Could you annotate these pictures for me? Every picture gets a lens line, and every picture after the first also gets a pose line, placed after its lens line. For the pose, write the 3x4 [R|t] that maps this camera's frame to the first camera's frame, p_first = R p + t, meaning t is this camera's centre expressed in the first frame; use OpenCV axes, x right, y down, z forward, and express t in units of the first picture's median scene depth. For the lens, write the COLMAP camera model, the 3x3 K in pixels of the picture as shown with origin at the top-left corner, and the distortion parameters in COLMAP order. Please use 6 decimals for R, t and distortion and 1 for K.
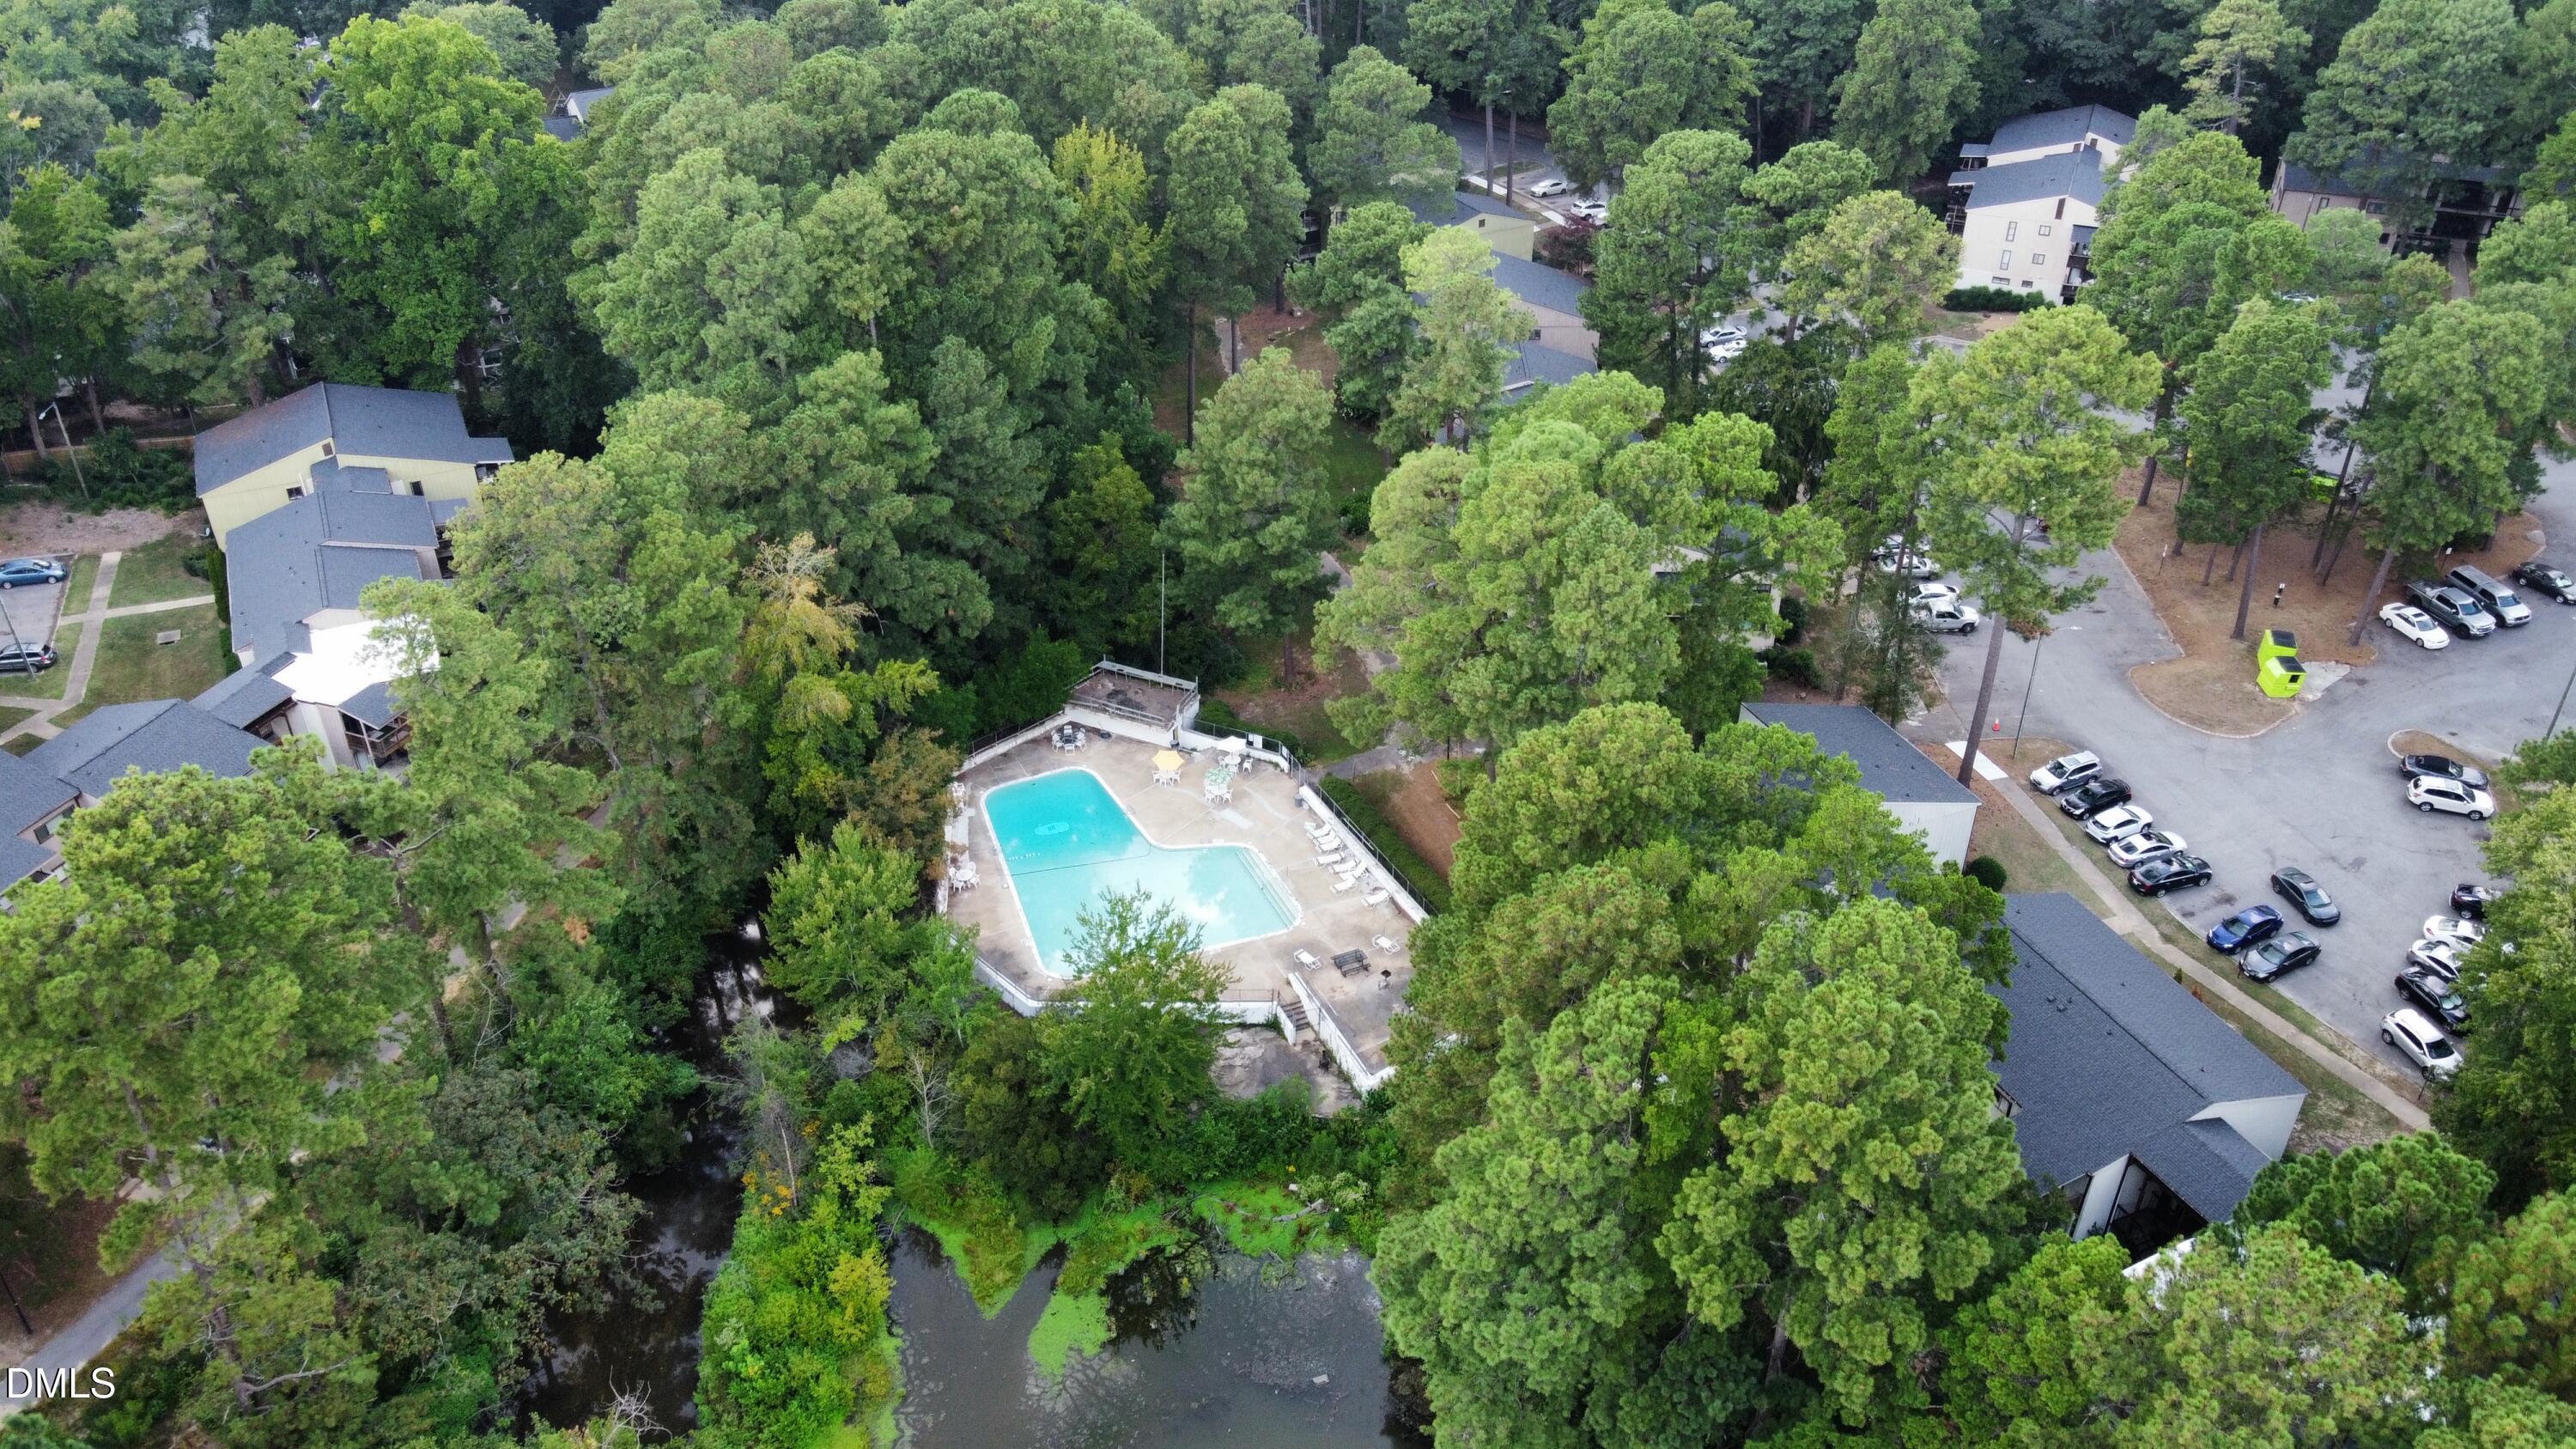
lens RADIAL K [[1942.6, 0, 1287.9], [0, 1942.6, 727.8], [0, 0, 1]] dist [0.010592, 0.008322]
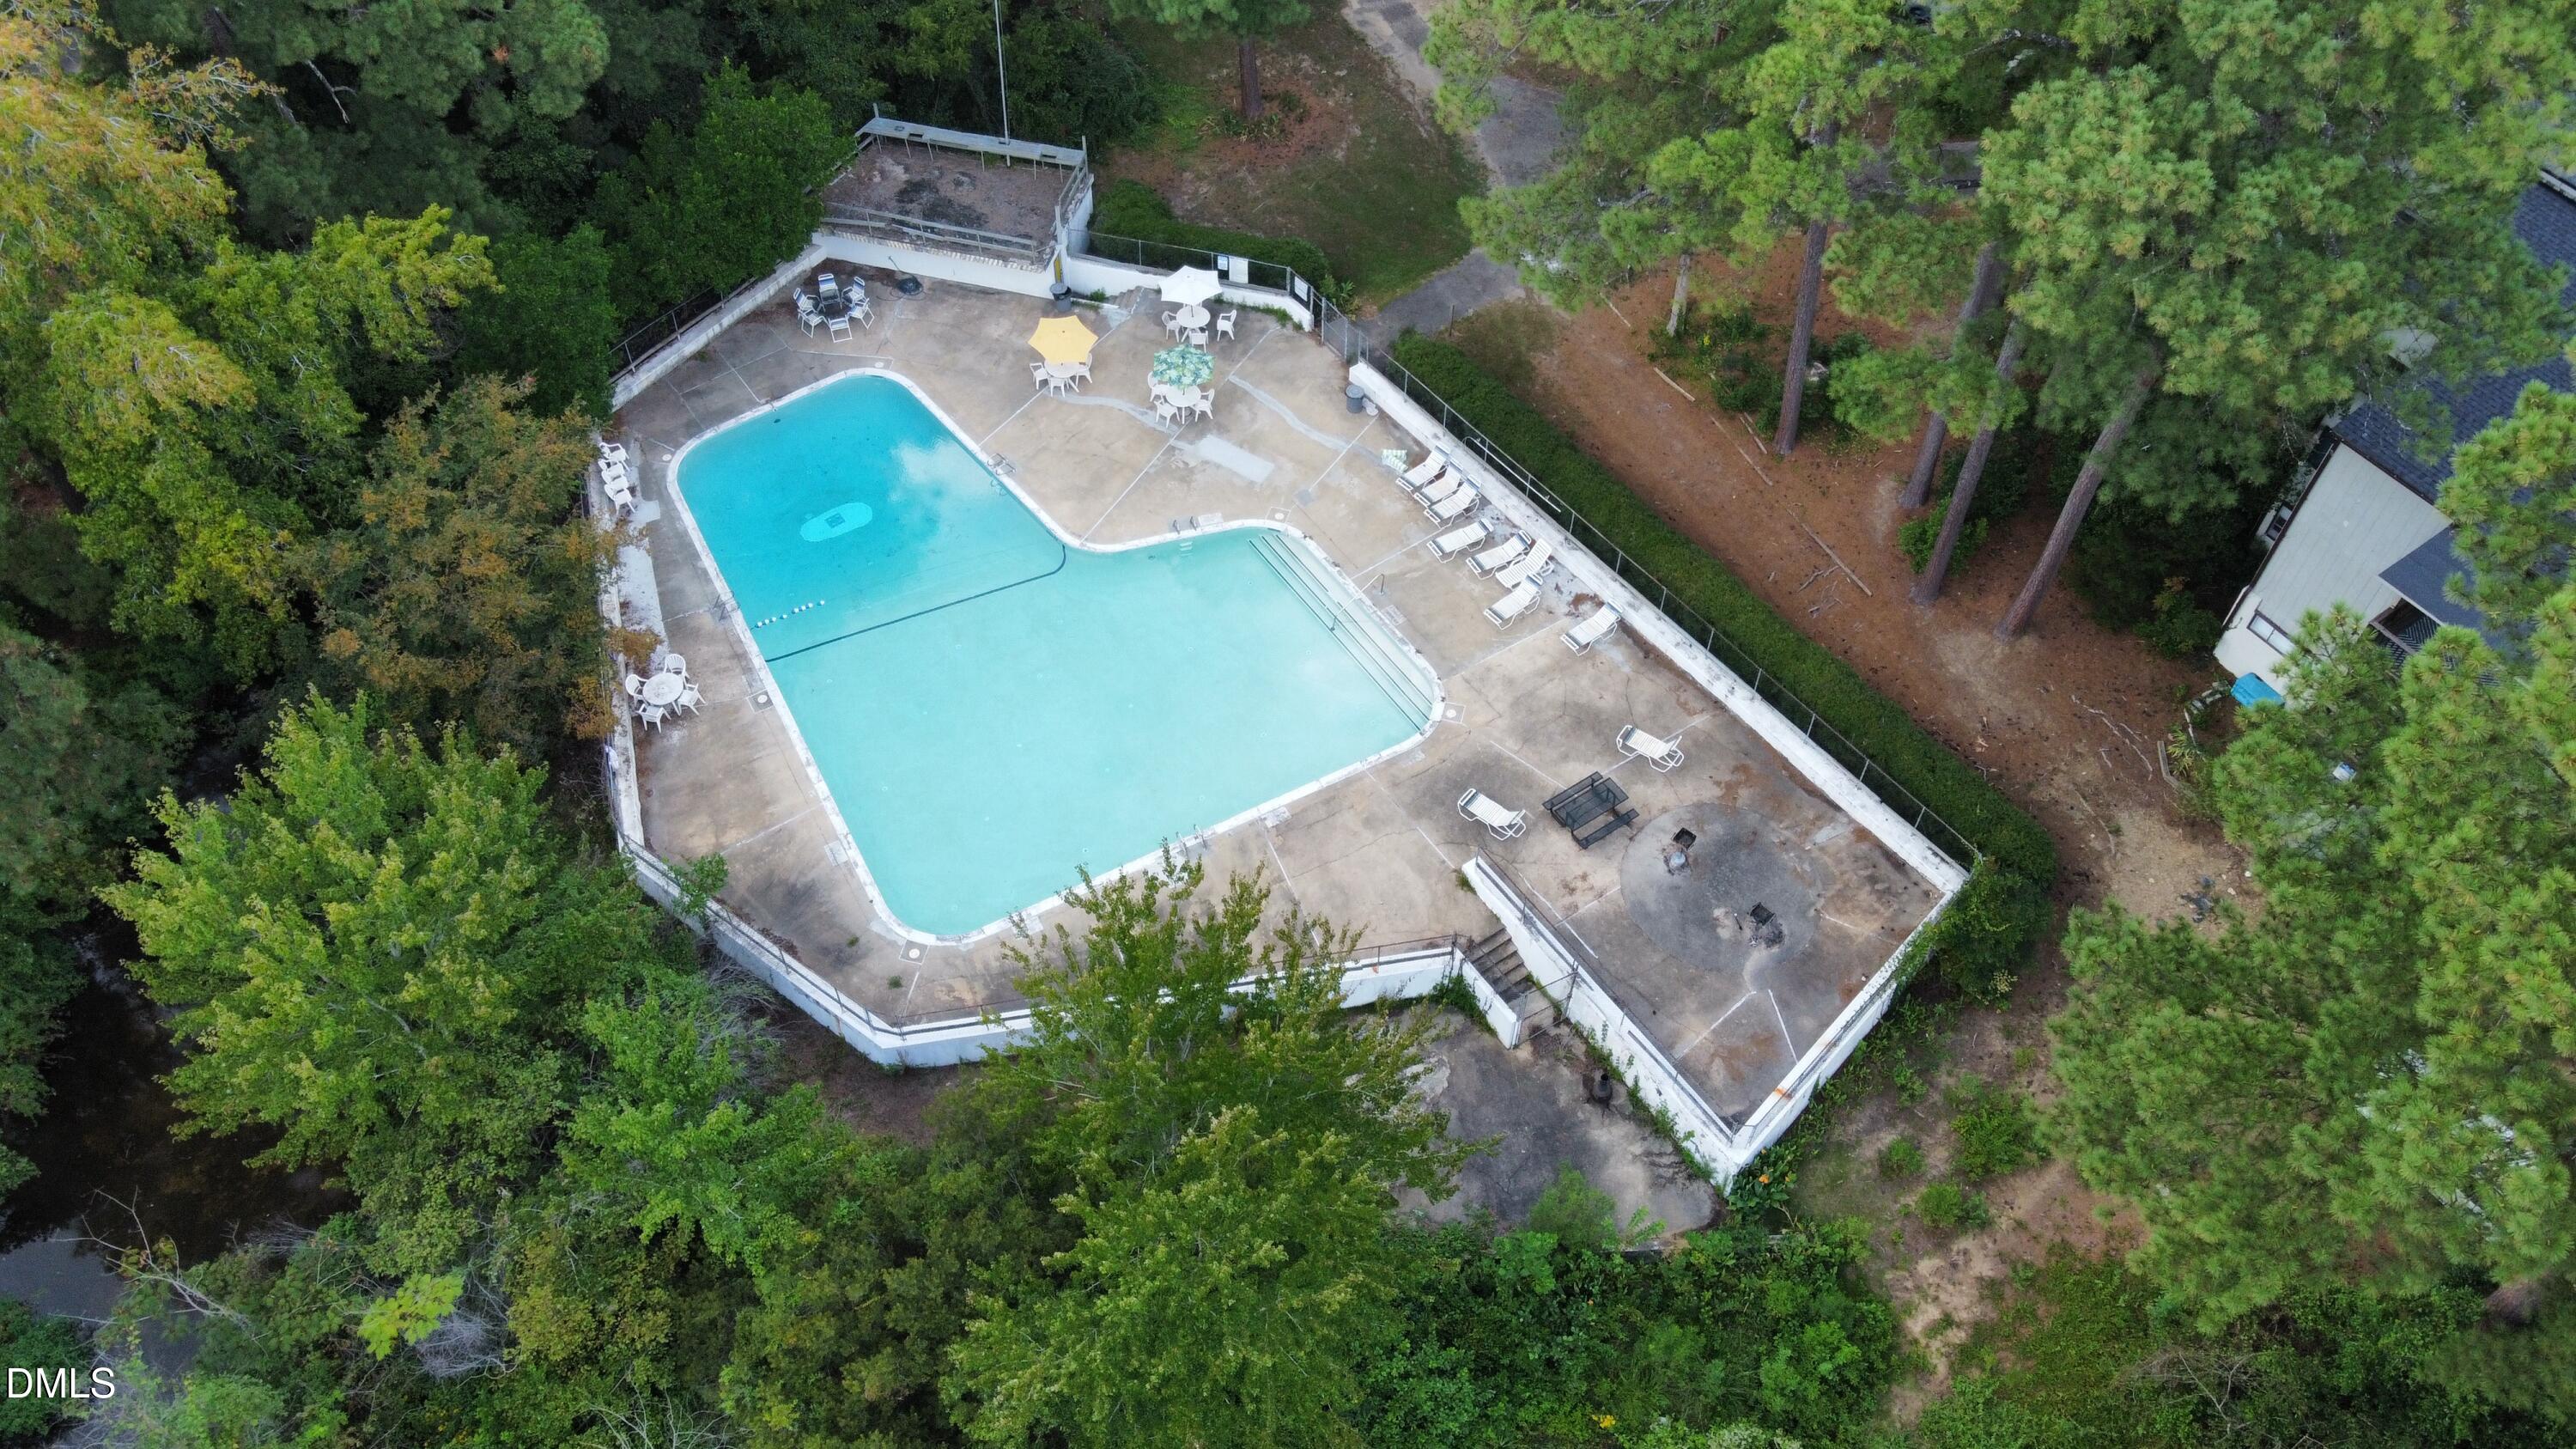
lens RADIAL K [[1942.6, 0, 1283.9], [0, 1942.6, 720.8], [0, 0, 1]] dist [0.010592, 0.008322]
pose [[0.985139, -0.135249, 0.105874, -0.075077], [0.094362, 0.941221, 0.324345, -0.045623], [-0.143518, -0.309534, 0.939995, 0.558273]]
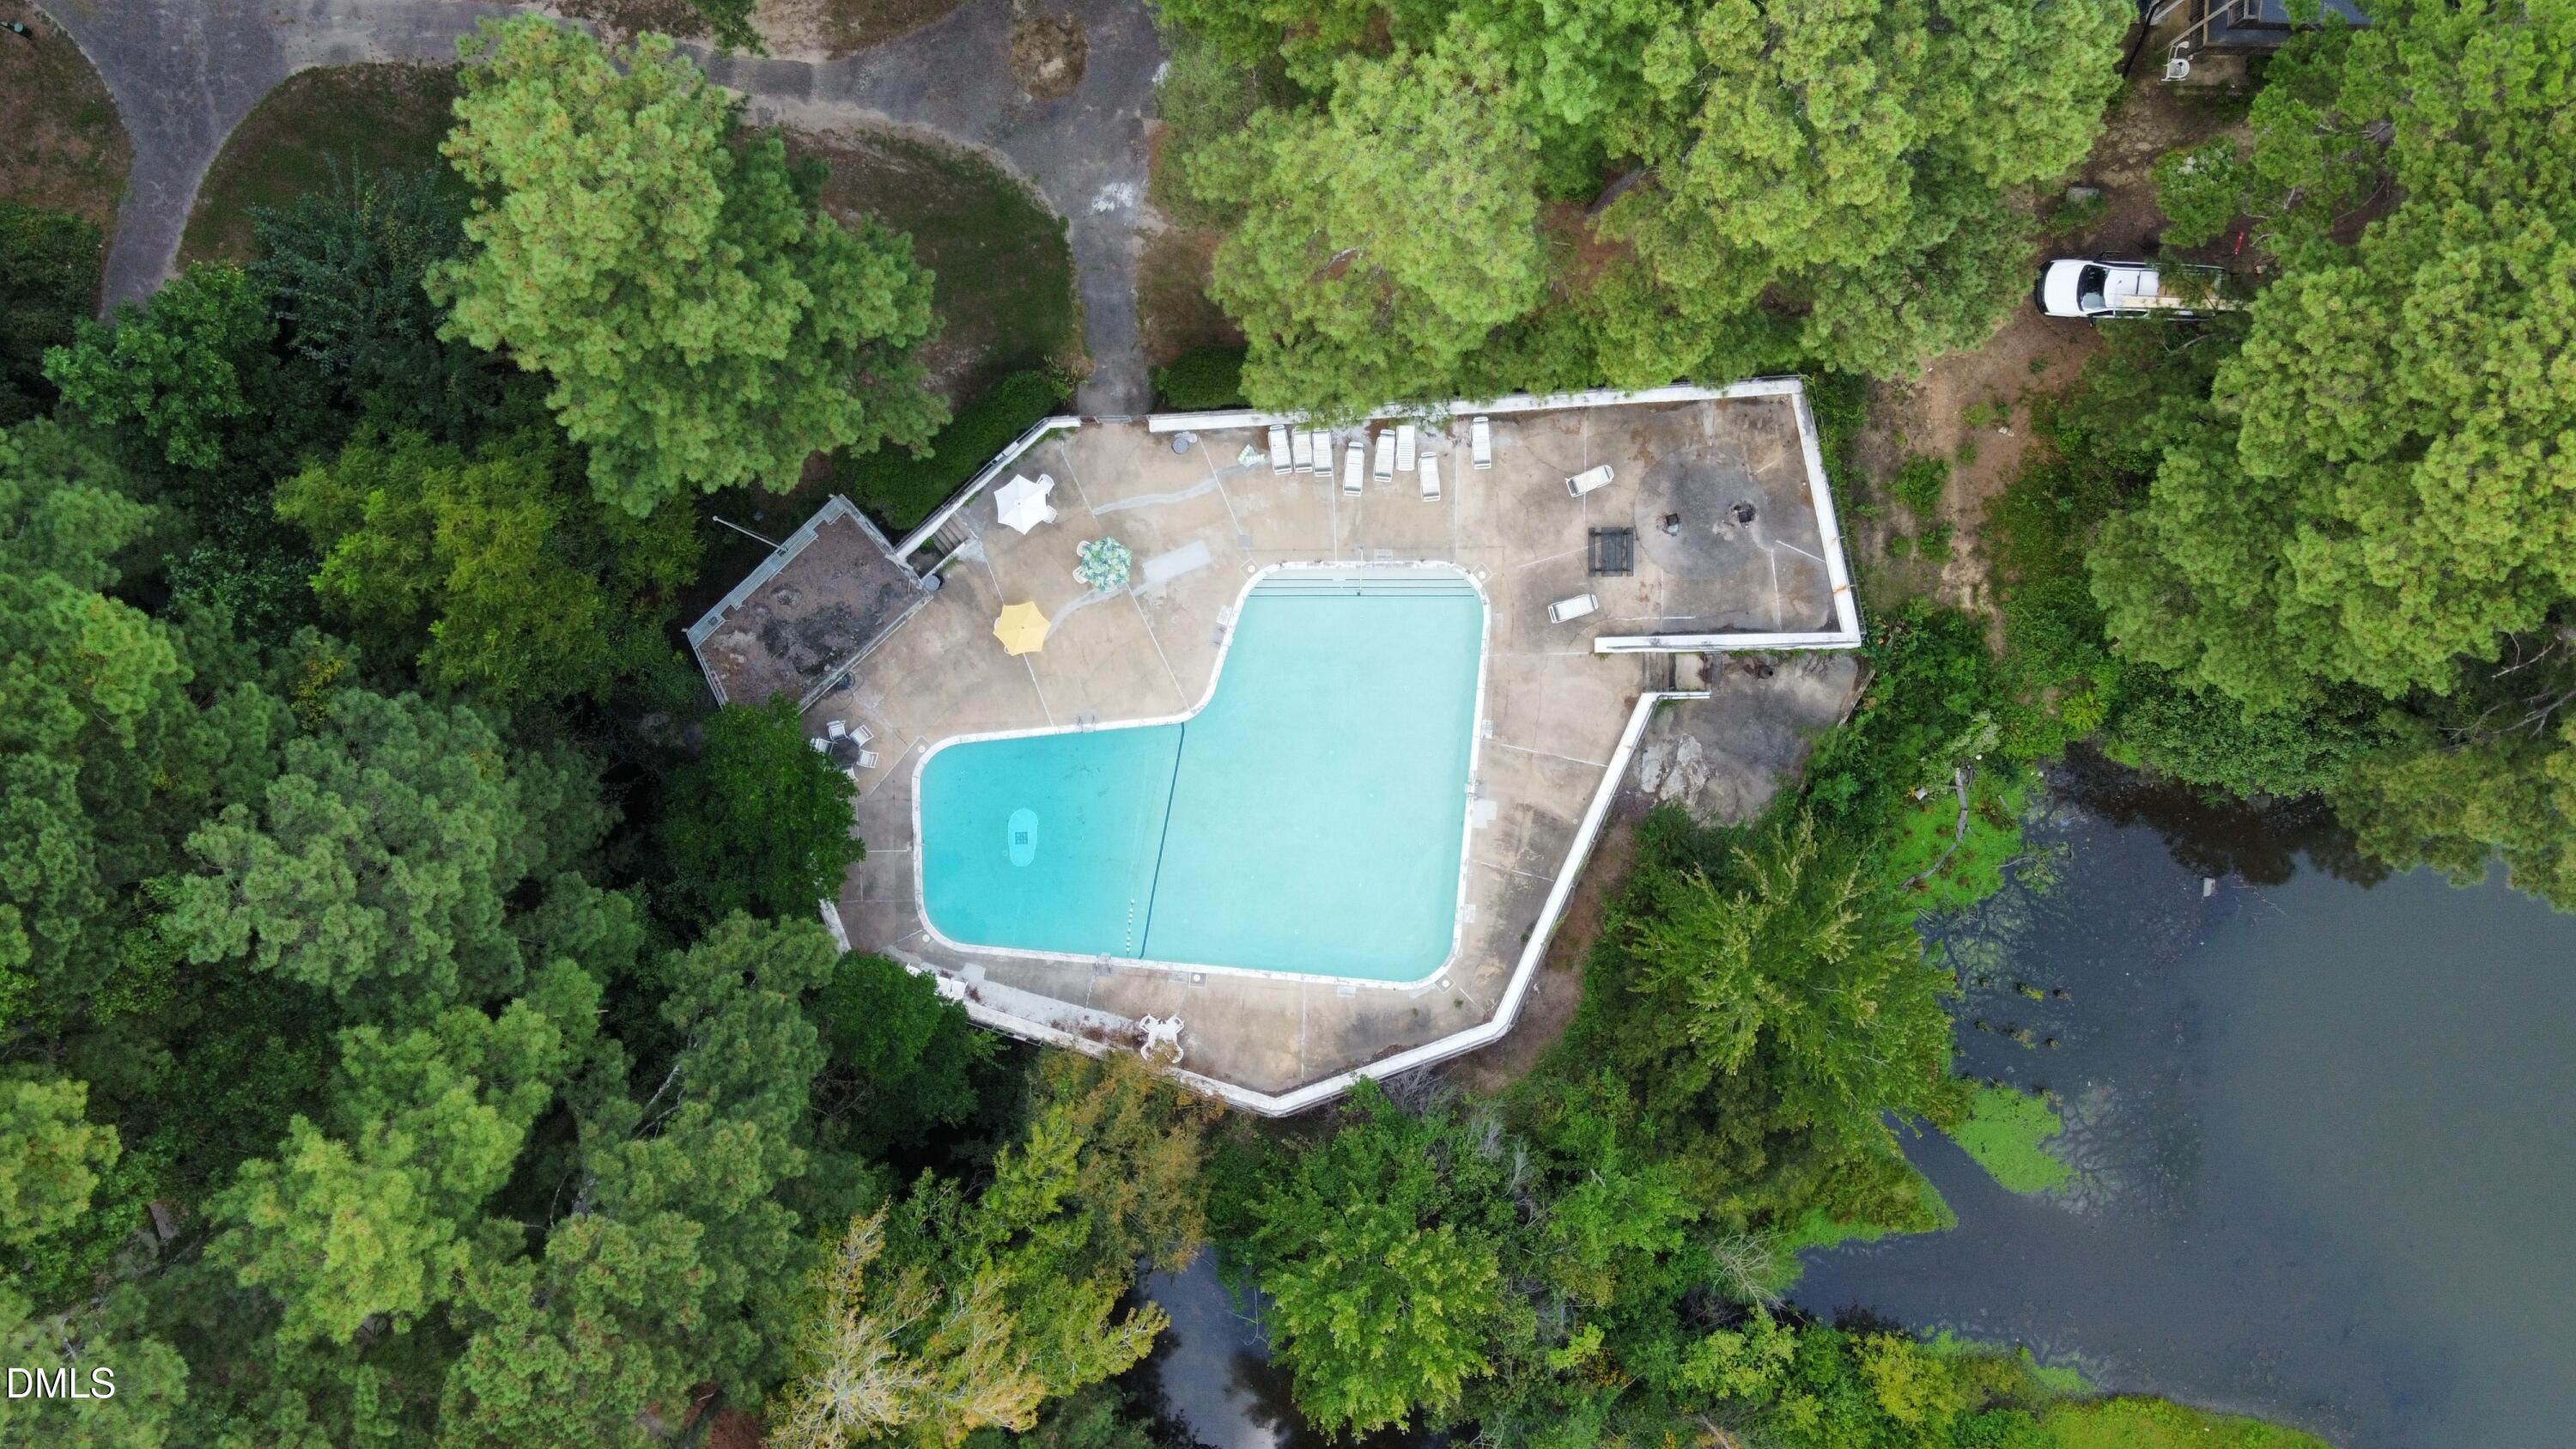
lens RADIAL K [[1942.6, 0, 1286.2], [0, 1942.6, 726.2], [0, 0, 1]] dist [0.010592, 0.008322]
pose [[0.406013, -0.913534, -0.024671, -0.045065], [0.493653, 0.196522, 0.847164, -0.436849], [-0.769065, -0.356139, 0.530759, 0.669637]]
